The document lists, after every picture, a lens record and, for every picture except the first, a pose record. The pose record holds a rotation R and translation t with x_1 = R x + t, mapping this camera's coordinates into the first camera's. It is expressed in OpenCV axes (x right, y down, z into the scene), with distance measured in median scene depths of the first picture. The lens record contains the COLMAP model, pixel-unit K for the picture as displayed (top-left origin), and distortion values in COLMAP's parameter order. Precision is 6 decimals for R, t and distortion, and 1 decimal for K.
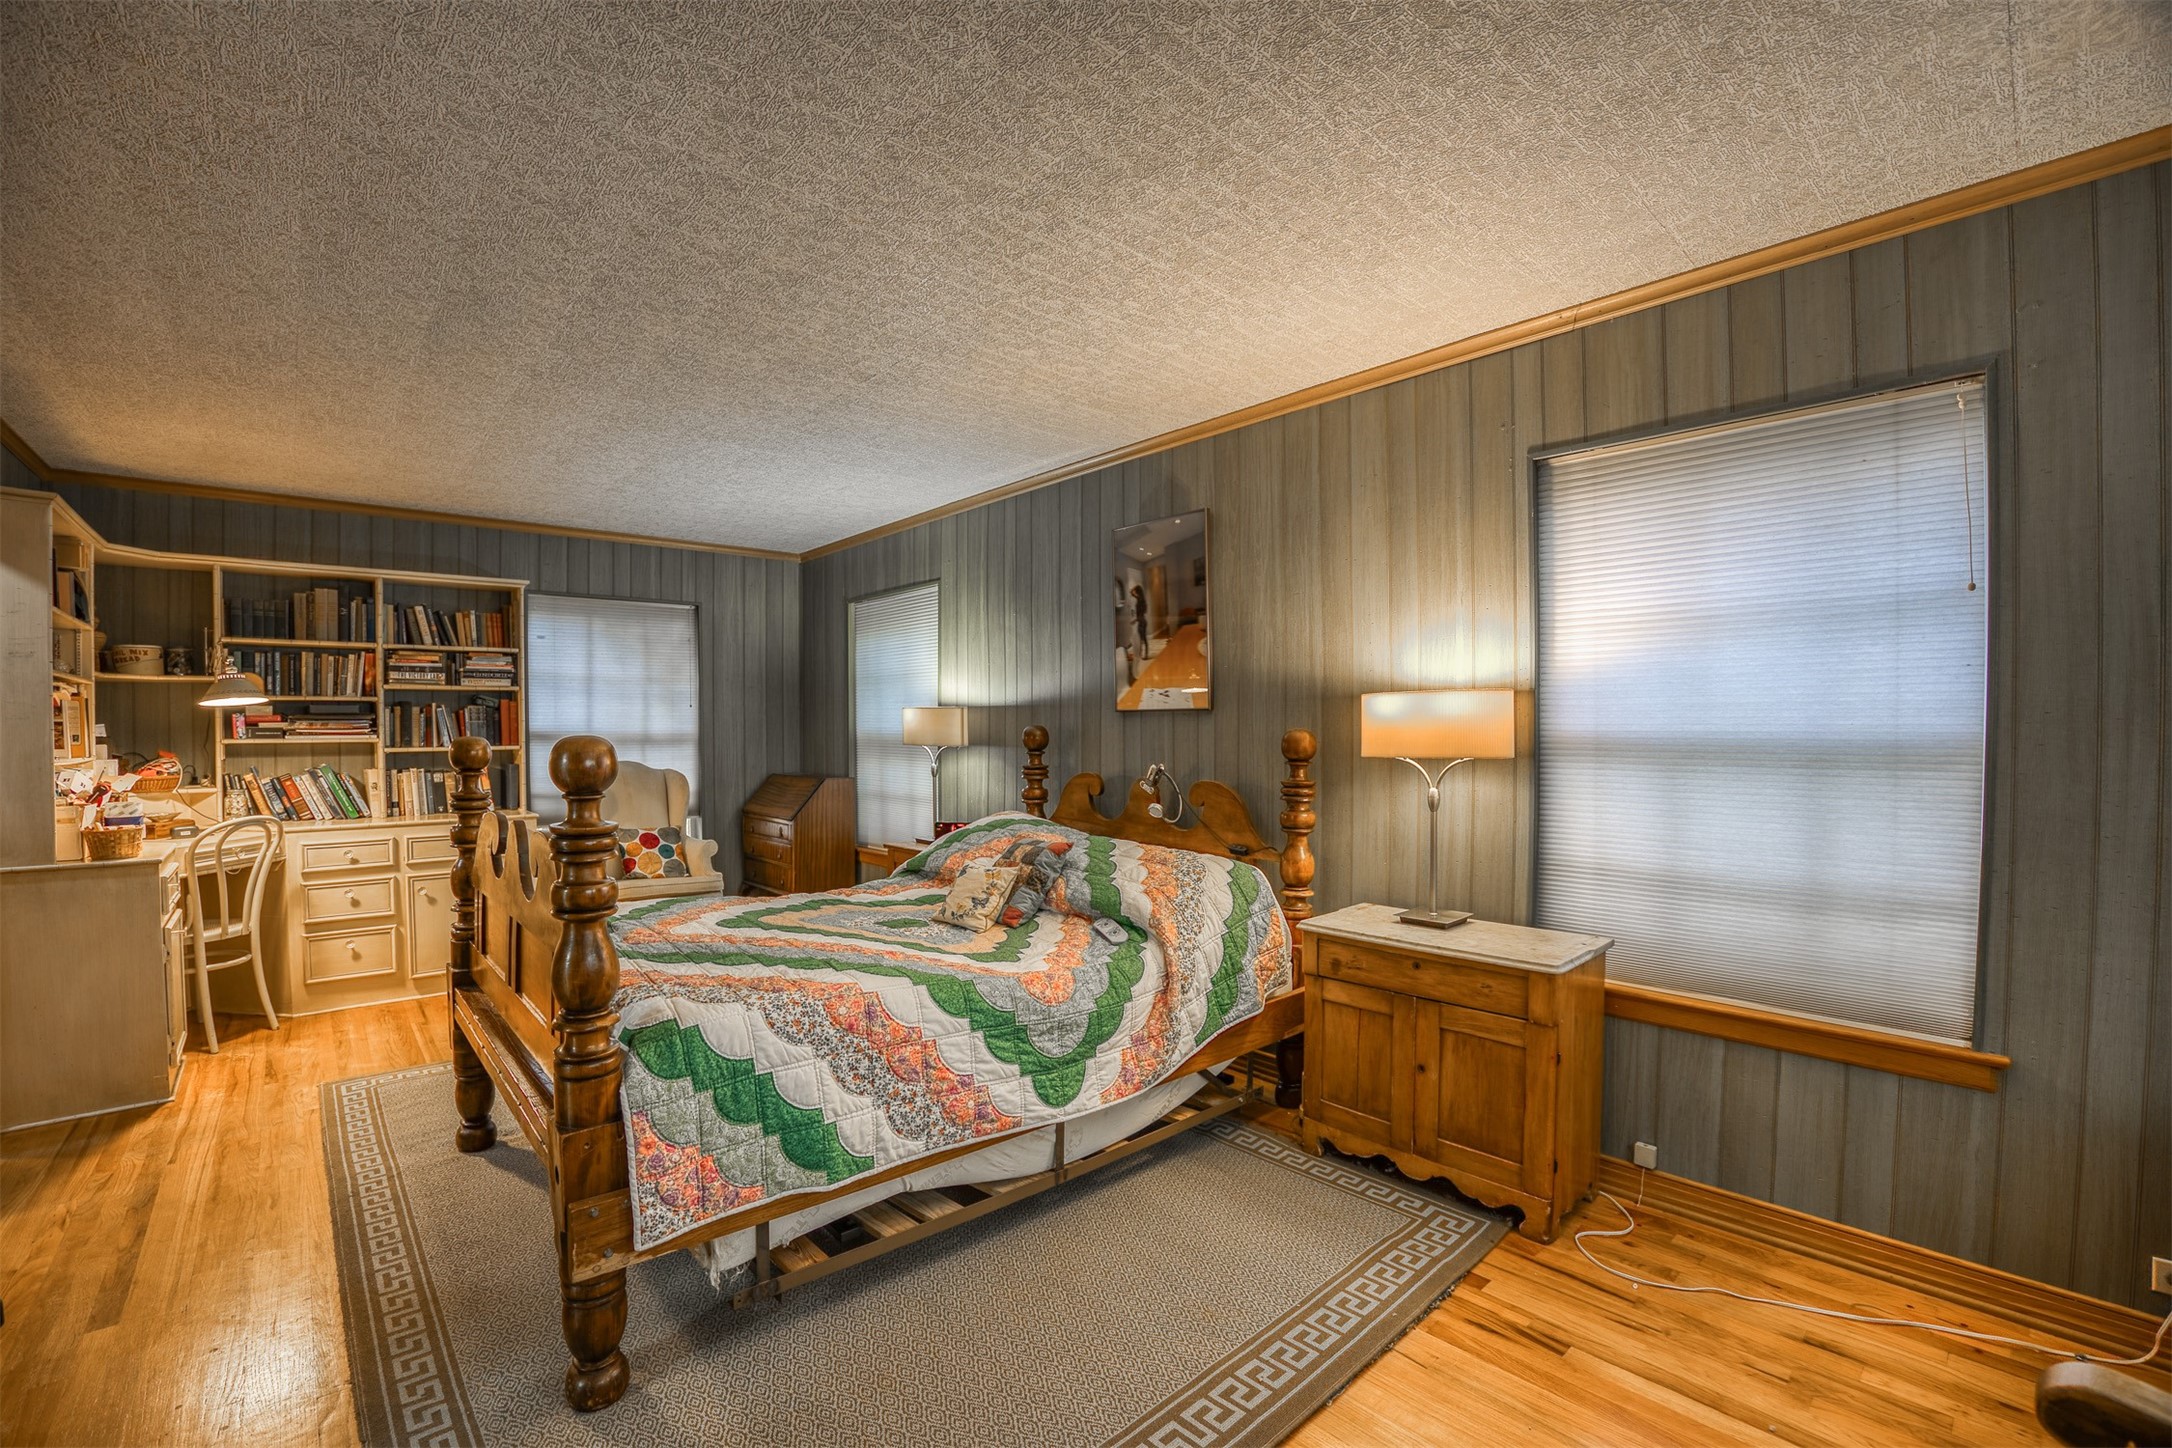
lens RADIAL K [[909.9, 0, 1086.0], [0, 909.9, 724.0], [0, 0, 1]] dist [-0.086783, 0.017046]
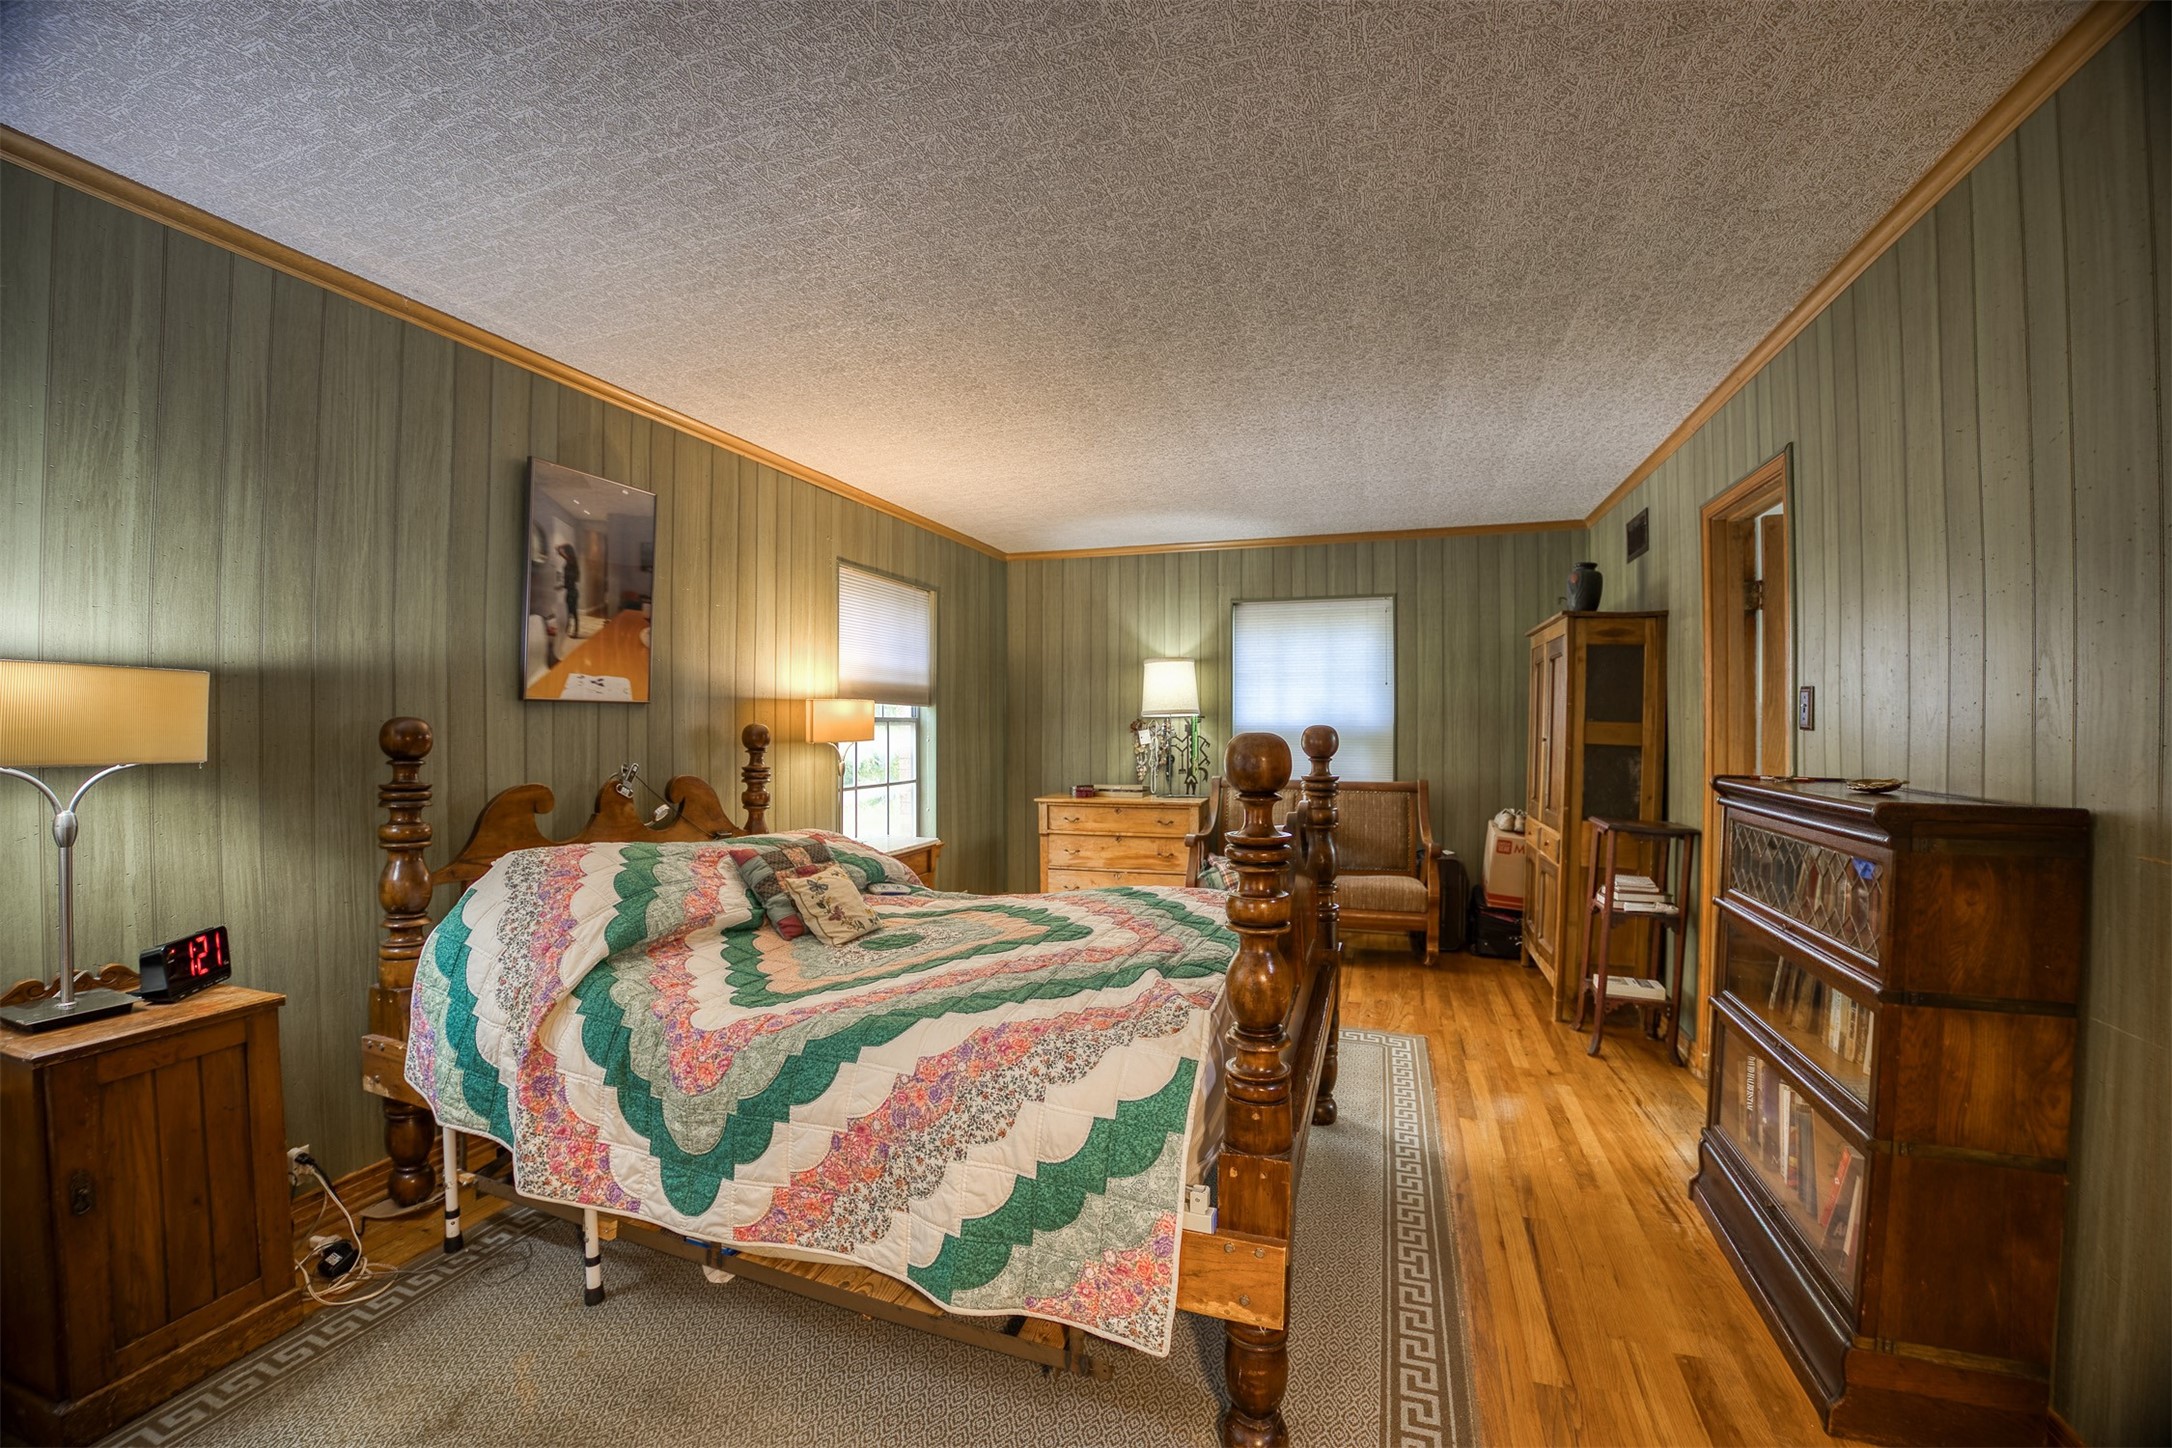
lens RADIAL K [[867.9, 0, 1084.1], [0, 867.9, 726.3], [0, 0, 1]] dist [-0.078189, 0.014402]
pose [[-0.480900, 0.000192, 0.876776, -0.843770], [0.002199, 0.999997, 0.000987, 0.008862], [-0.876773, 0.002402, -0.480899, 0.992198]]
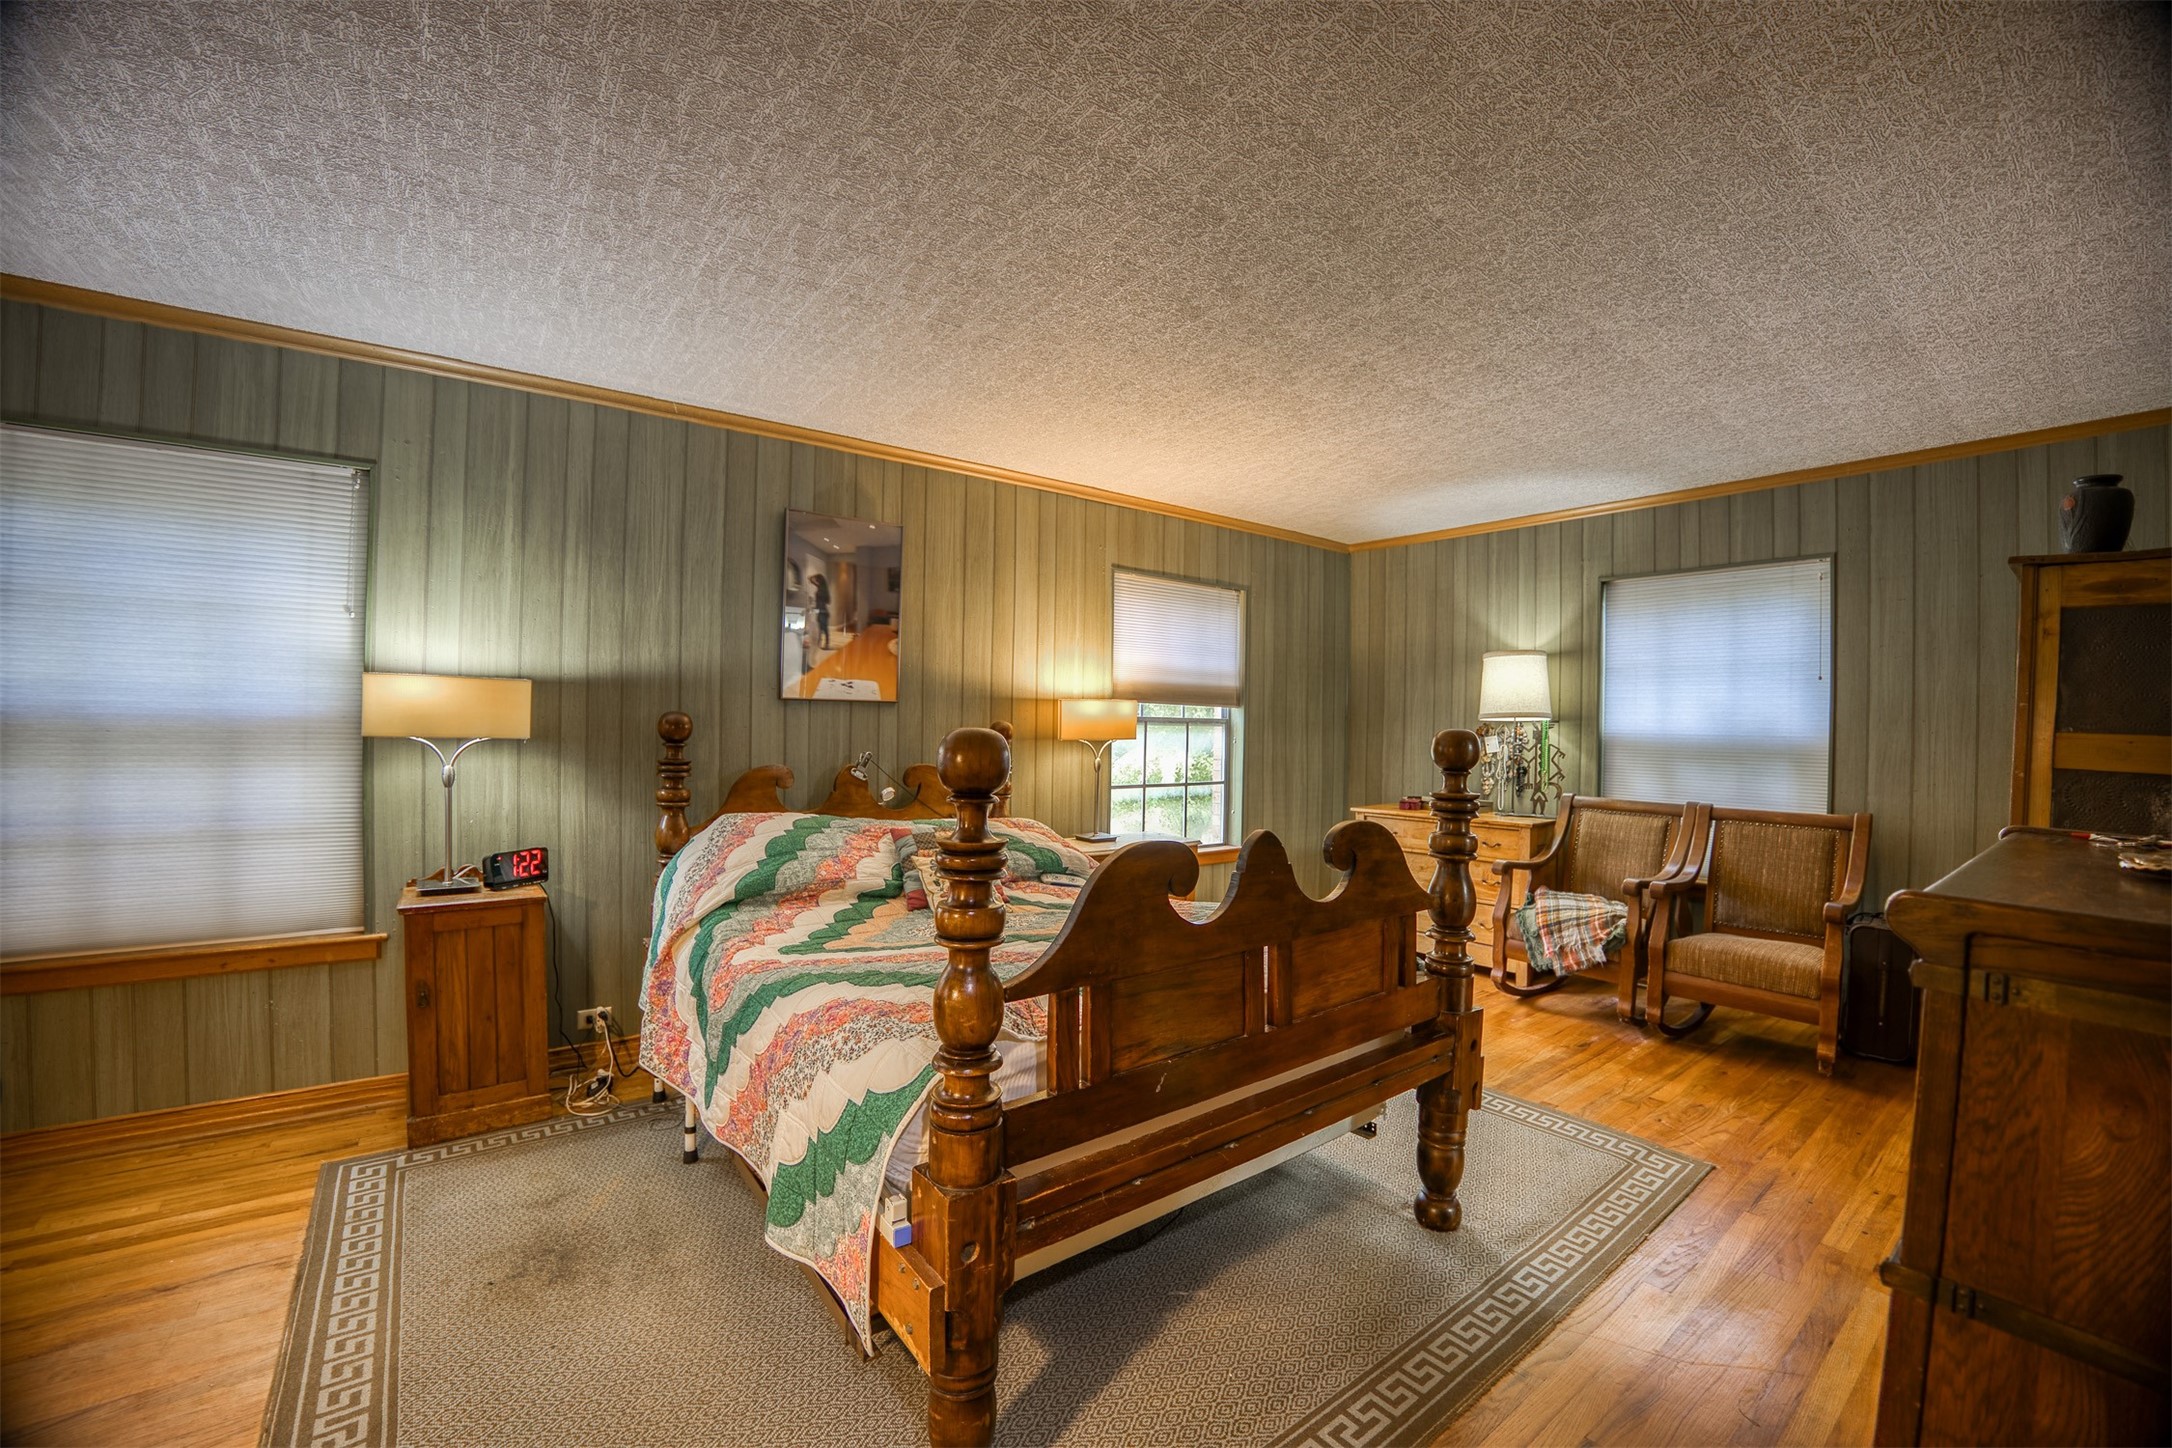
lens RADIAL K [[867.9, 0, 1084.1], [0, 867.9, 726.3], [0, 0, 1]] dist [-0.078189, 0.014402]
pose [[0.085095, 0.000898, 0.996372, -0.895079], [-0.013998, 0.999902, 0.000295, 0.010773], [-0.996275, -0.013972, 0.085099, 0.648153]]
